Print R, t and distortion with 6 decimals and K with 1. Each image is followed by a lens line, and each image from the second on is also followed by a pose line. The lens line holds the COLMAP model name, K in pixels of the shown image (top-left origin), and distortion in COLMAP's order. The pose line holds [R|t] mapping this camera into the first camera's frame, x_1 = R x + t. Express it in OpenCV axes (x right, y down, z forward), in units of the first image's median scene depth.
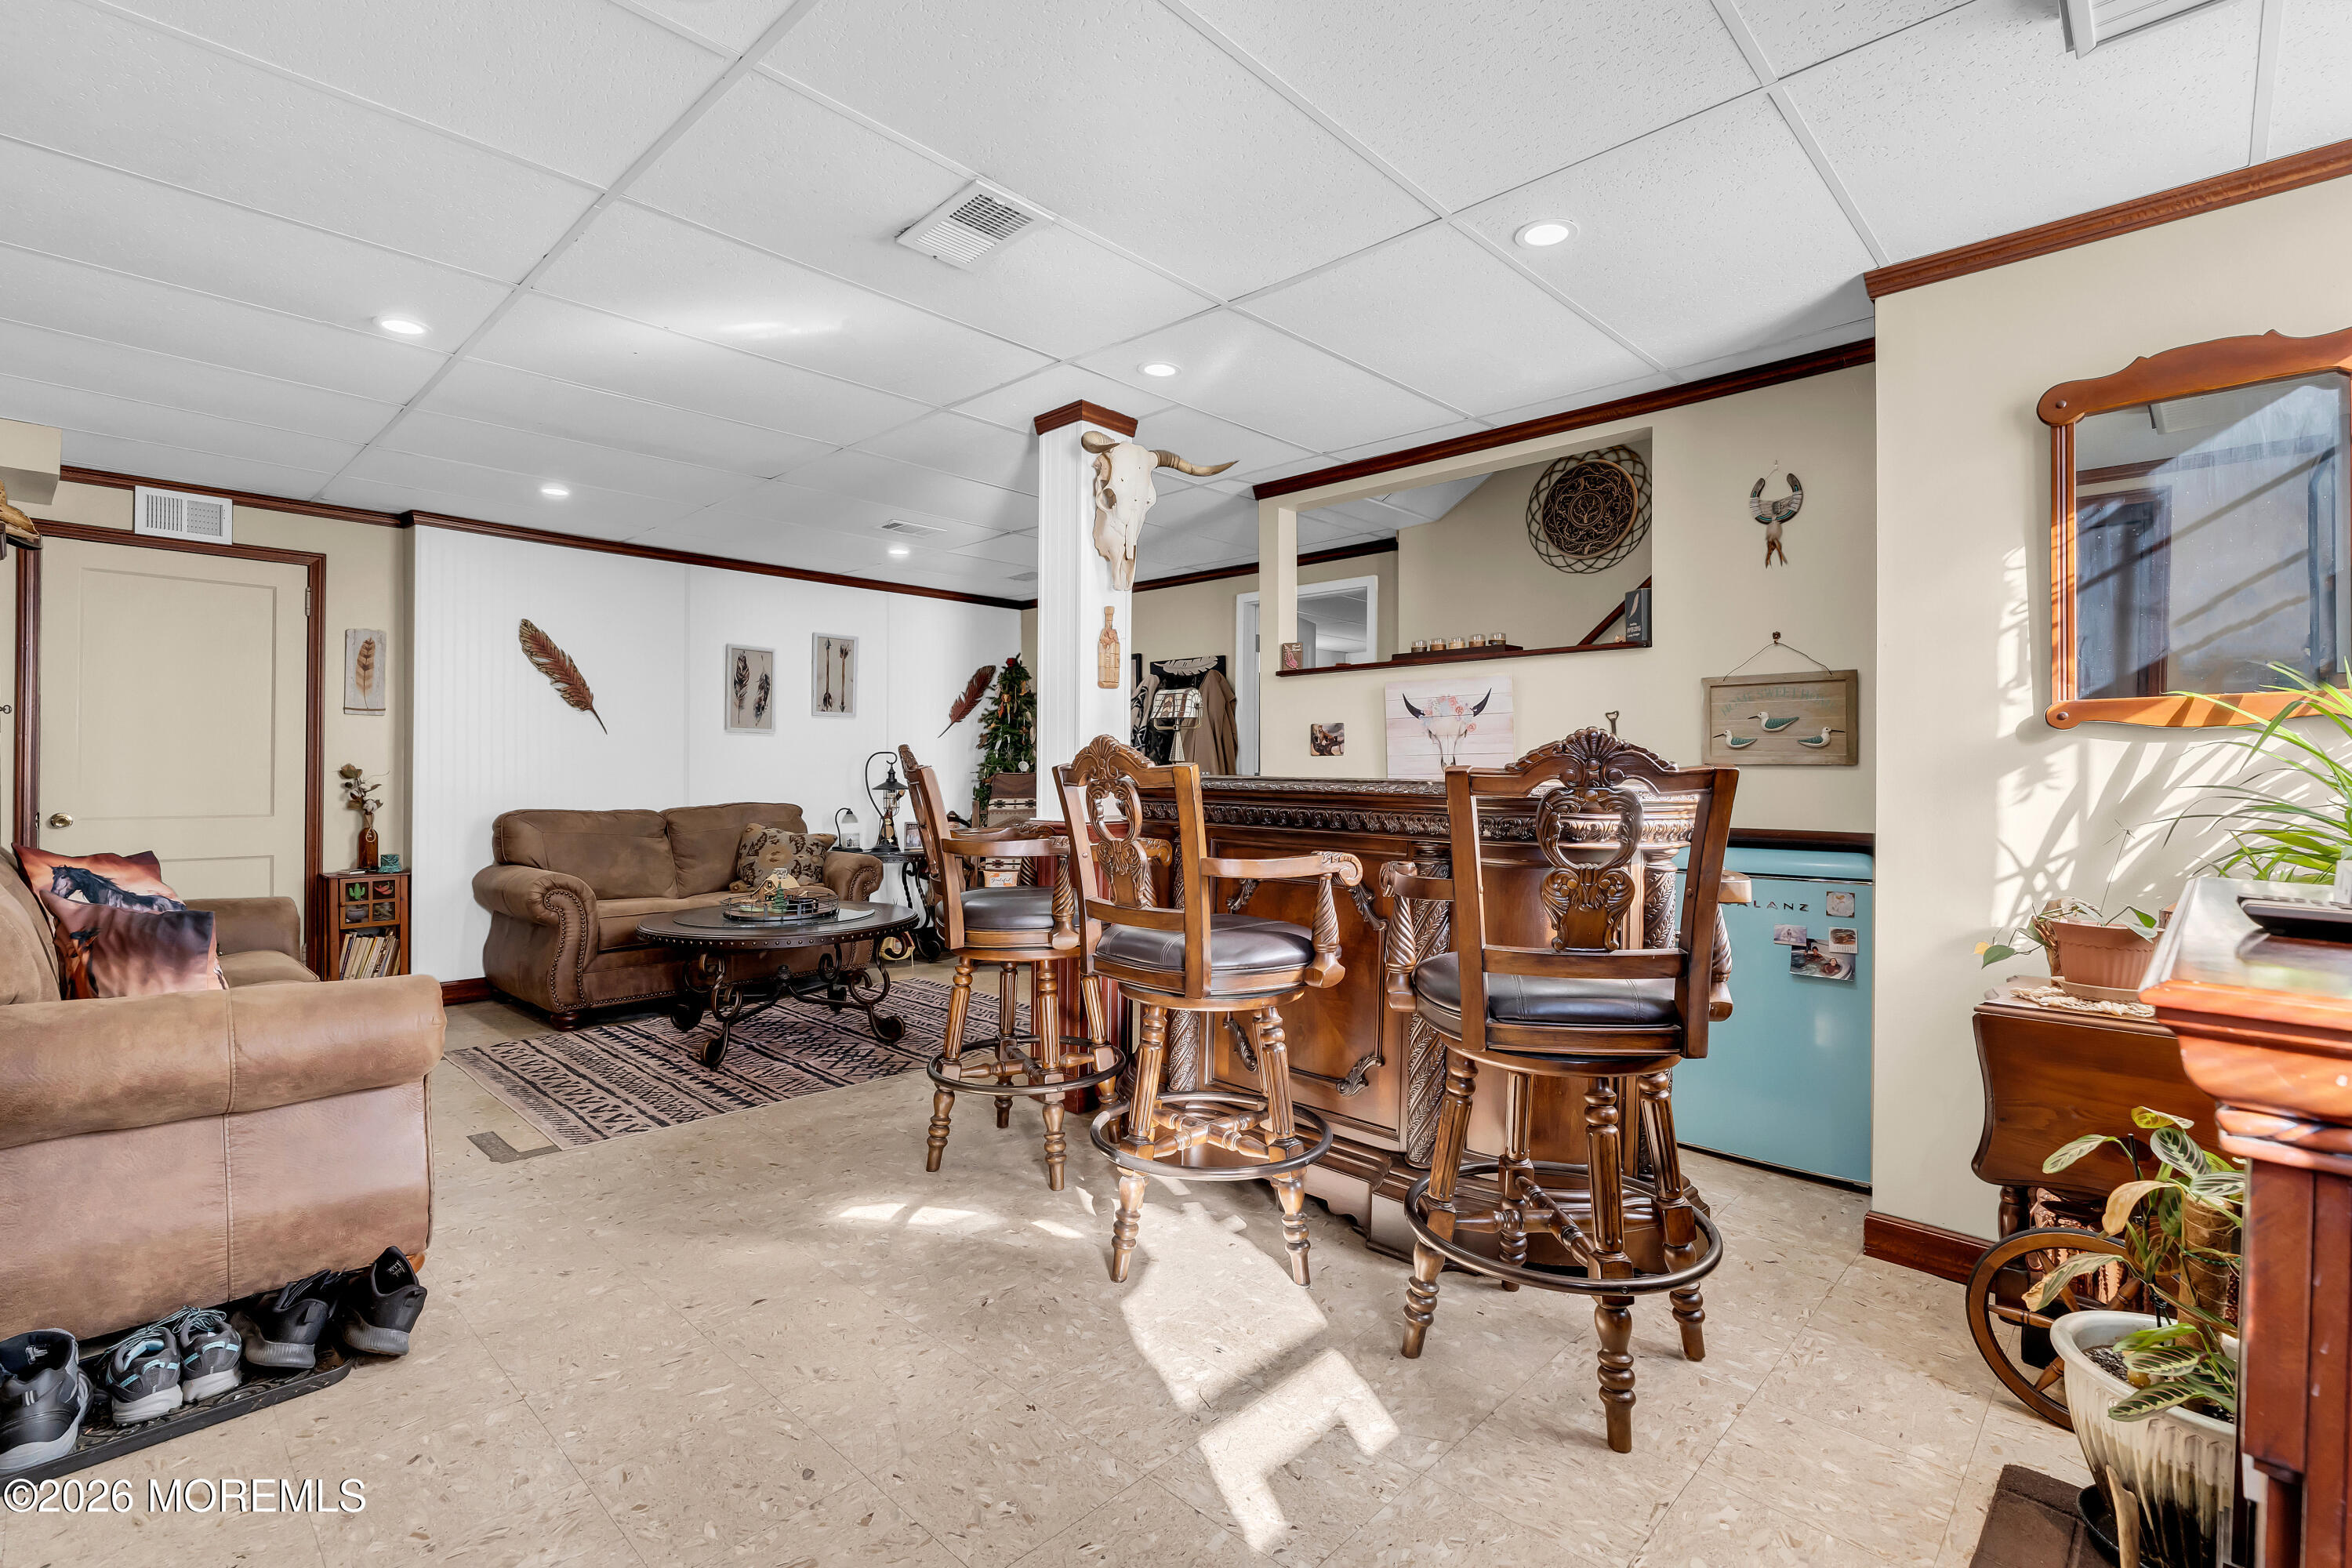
lens RADIAL K [[1061.4, 0, 1167.8], [0, 1061.4, 784.2], [0, 0, 1]] dist [-0.006467, 0.002457]
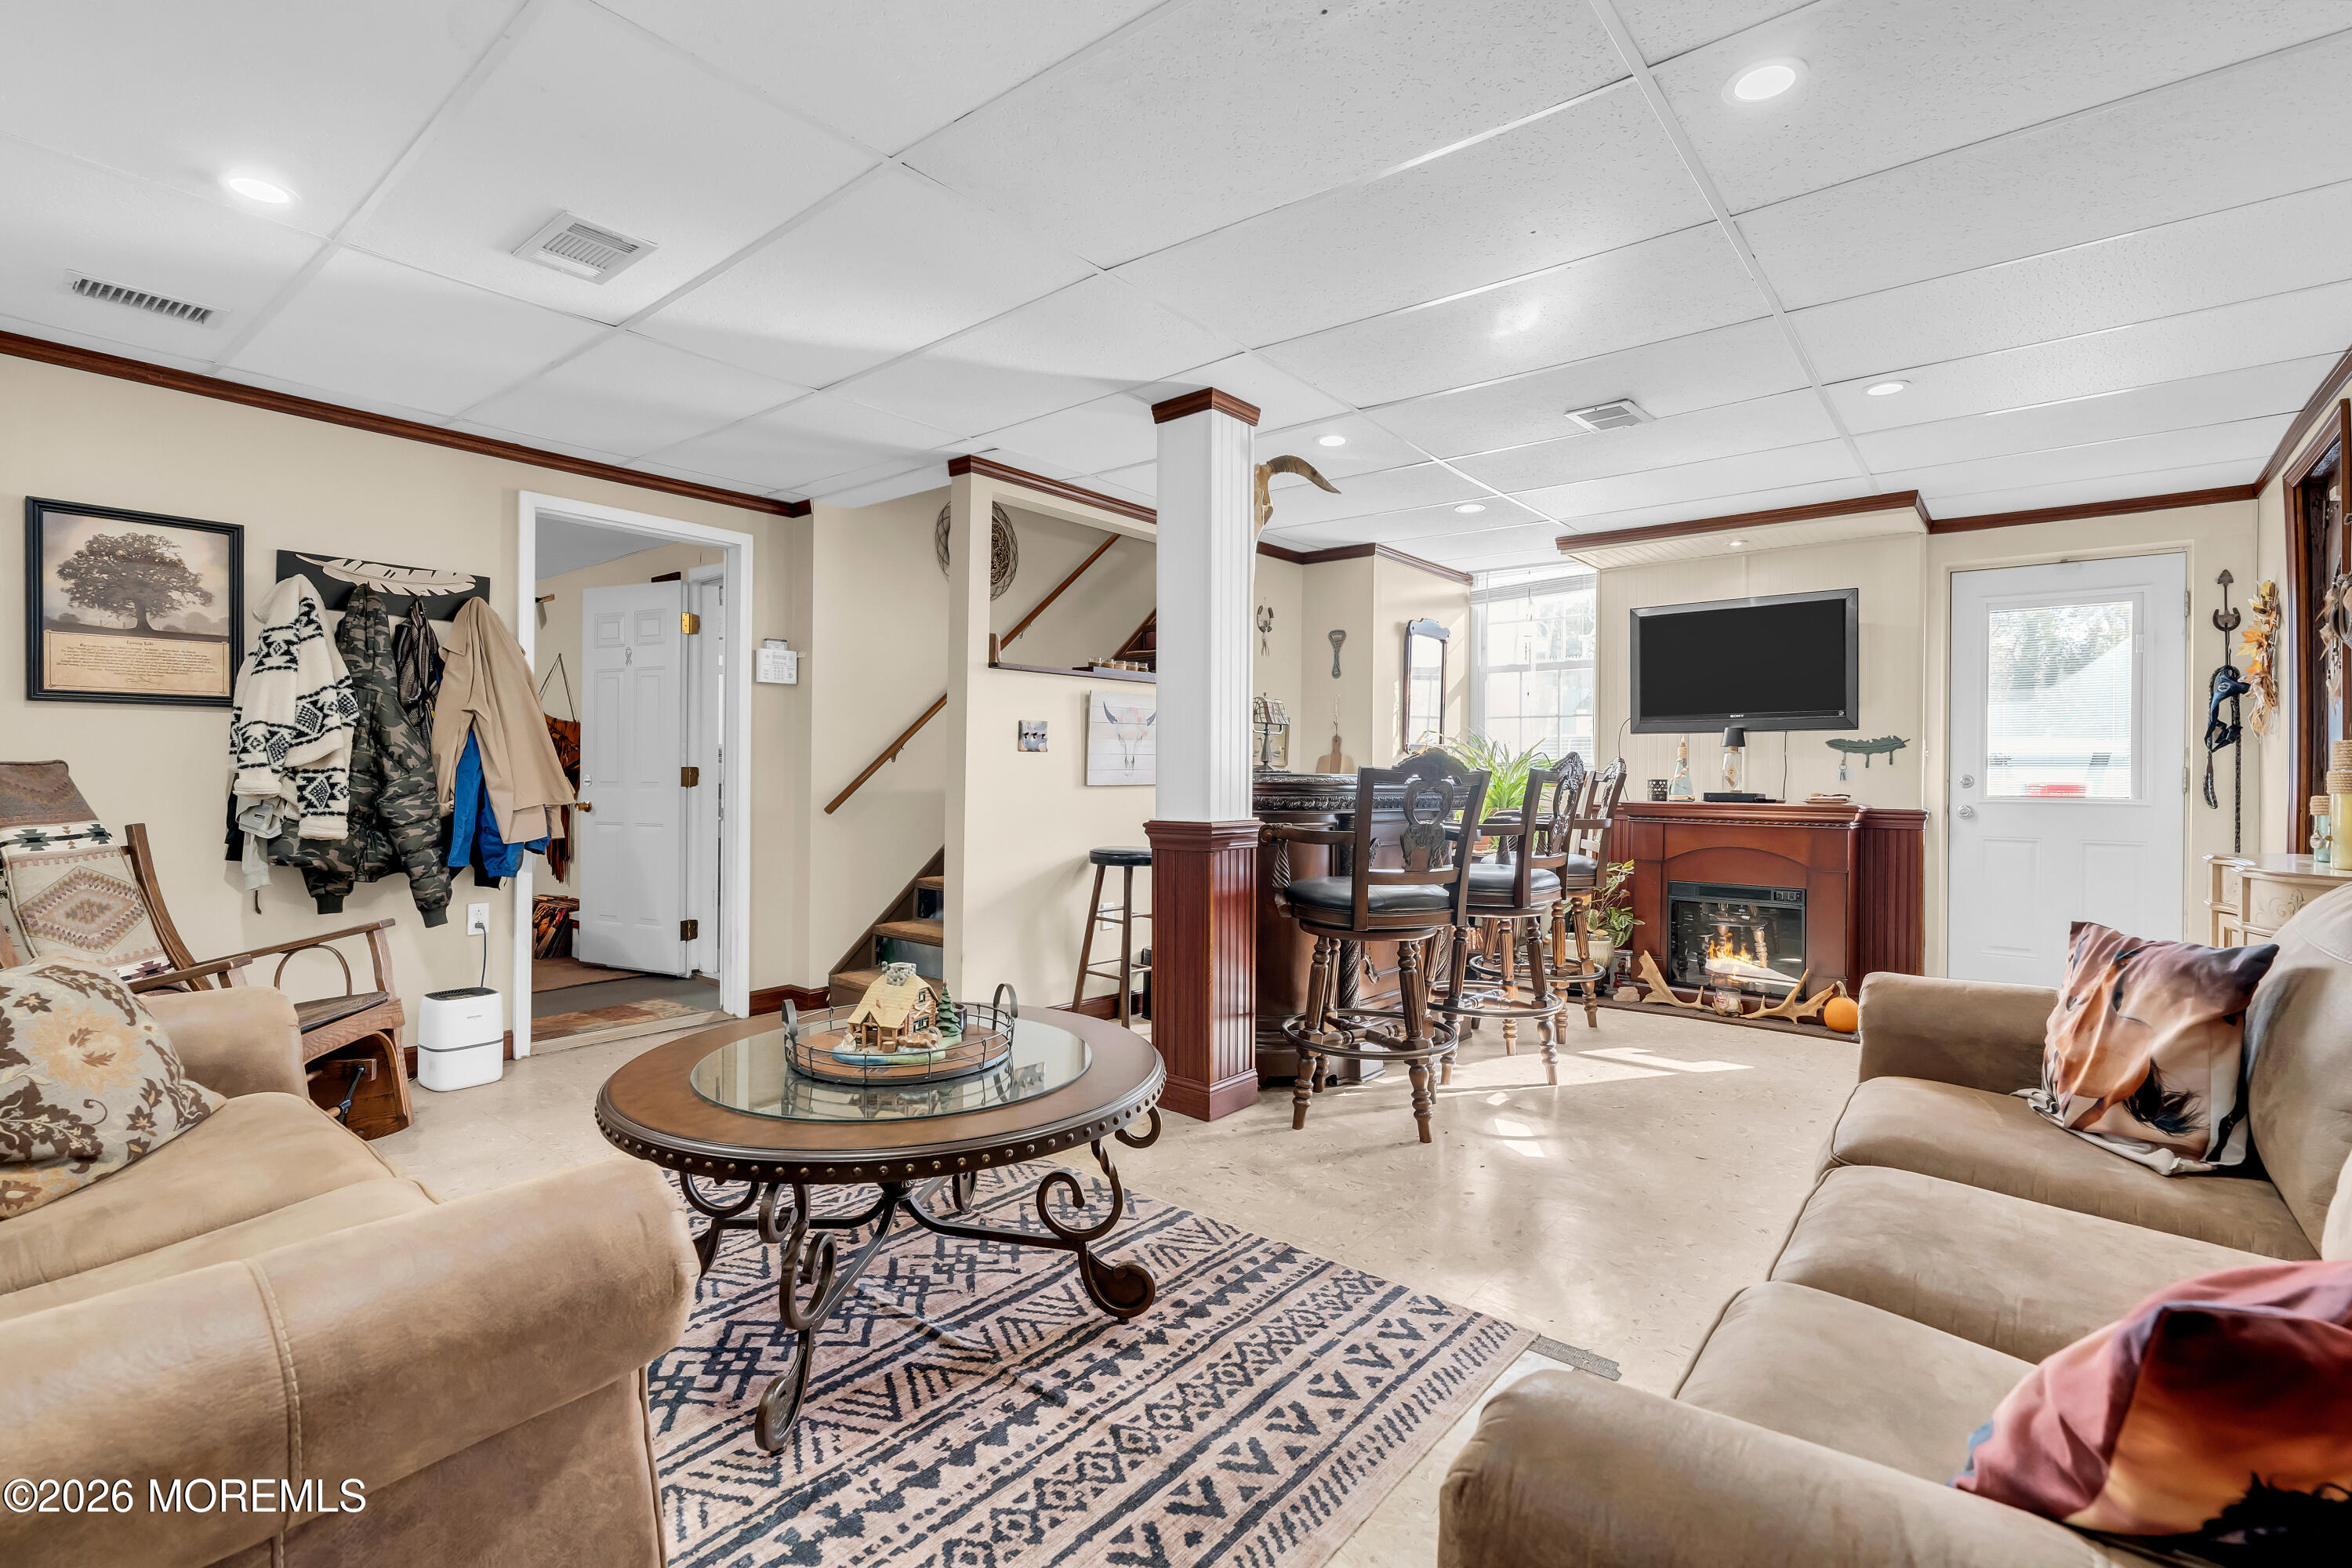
lens RADIAL K [[1061.4, 0, 1168.2], [0, 1061.4, 769.9], [0, 0, 1]] dist [-0.006467, 0.002457]
pose [[-0.072522, -0.009928, 0.997317, -1.083622], [-0.000001, 0.999950, 0.009955, -0.023215], [-0.997367, 0.000721, -0.072518, 1.131100]]
